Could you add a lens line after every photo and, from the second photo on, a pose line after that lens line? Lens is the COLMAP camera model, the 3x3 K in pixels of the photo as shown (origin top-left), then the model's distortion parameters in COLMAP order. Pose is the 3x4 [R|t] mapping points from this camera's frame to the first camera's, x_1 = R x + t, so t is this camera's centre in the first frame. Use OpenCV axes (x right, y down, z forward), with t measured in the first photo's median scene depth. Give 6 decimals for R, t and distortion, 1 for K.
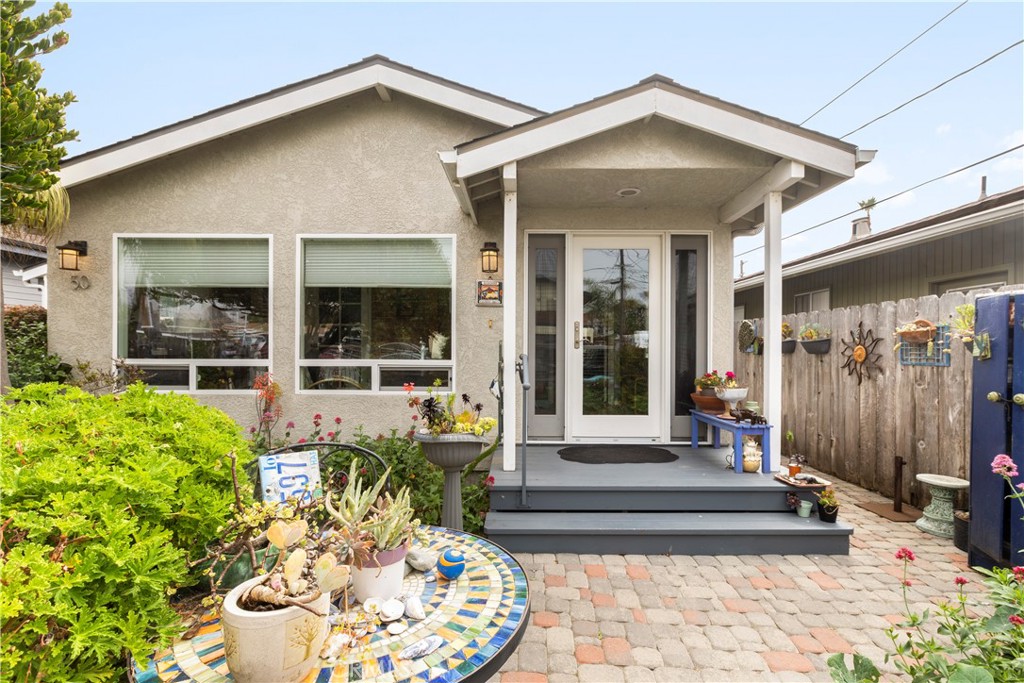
lens RADIAL K [[474.3, 0, 512.0], [0, 474.3, 341.5], [0, 0, 1]] dist [0.001103, -0.000048]
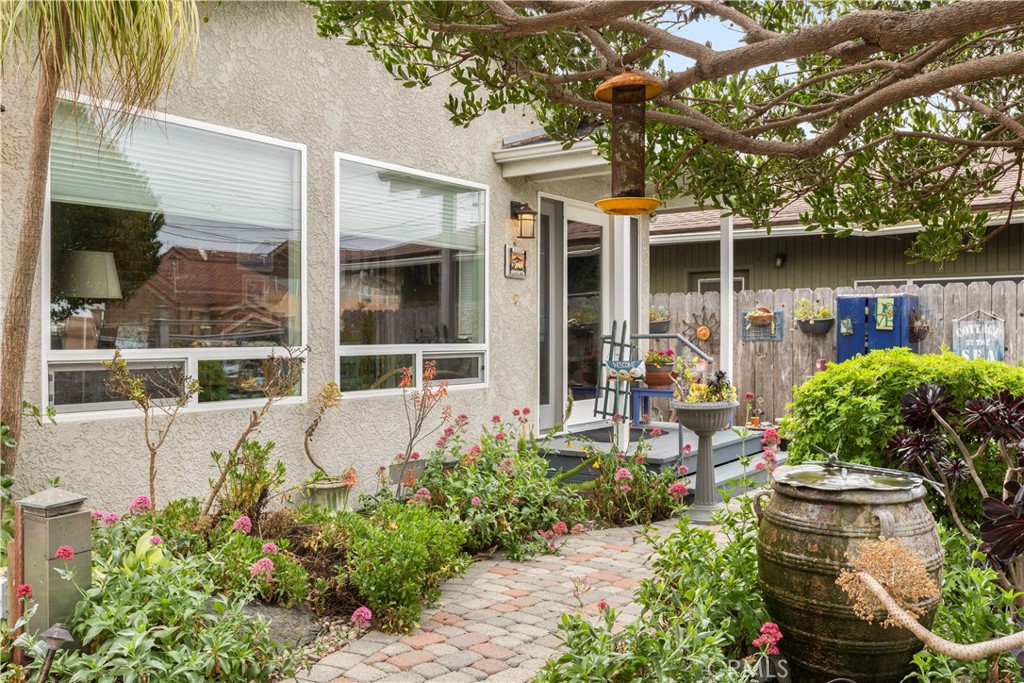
lens RADIAL K [[881.5, 0, 512.0], [0, 881.5, 341.5], [0, 0, 1]] dist [-0.008429, -0.002706]
pose [[0.578251, -0.012381, 0.815765, -1.350703], [-0.007810, 0.999755, 0.020709, 0.004737], [-0.815821, -0.018346, 0.578013, 0.112094]]
